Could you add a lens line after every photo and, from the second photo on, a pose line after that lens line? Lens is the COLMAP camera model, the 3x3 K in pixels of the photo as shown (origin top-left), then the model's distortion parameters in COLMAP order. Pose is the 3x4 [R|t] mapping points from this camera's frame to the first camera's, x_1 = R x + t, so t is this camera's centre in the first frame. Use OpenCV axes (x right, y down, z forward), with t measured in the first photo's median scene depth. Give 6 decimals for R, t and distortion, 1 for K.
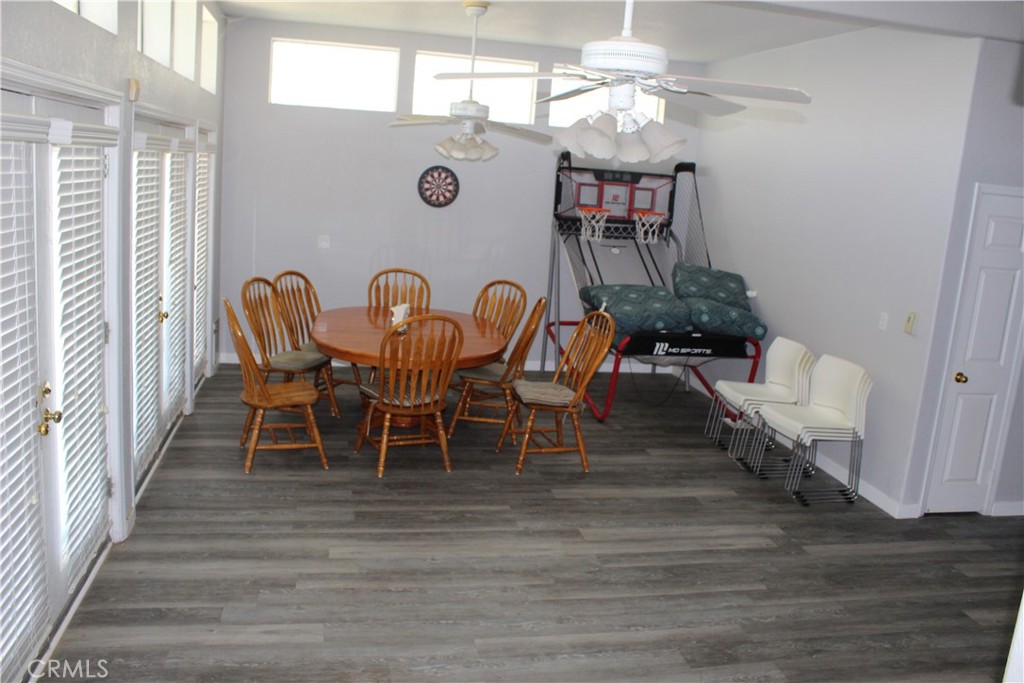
lens RADIAL K [[852.1, 0, 512.0], [0, 852.1, 341.5], [0, 0, 1]] dist [-0.175238, 0.152023]
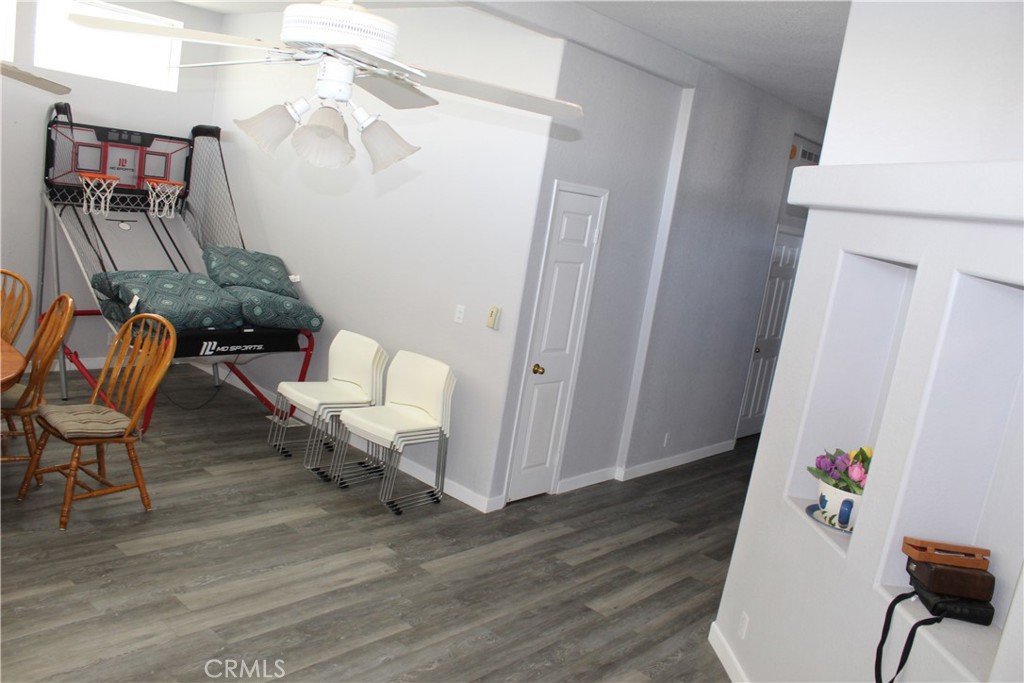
lens RADIAL K [[852.1, 0, 512.0], [0, 852.1, 341.5], [0, 0, 1]] dist [-0.175238, 0.152023]
pose [[0.794235, -0.057568, 0.604878, -0.110903], [0.021522, 0.997542, 0.066681, -0.057936], [-0.607230, -0.039942, 0.793522, 0.166132]]
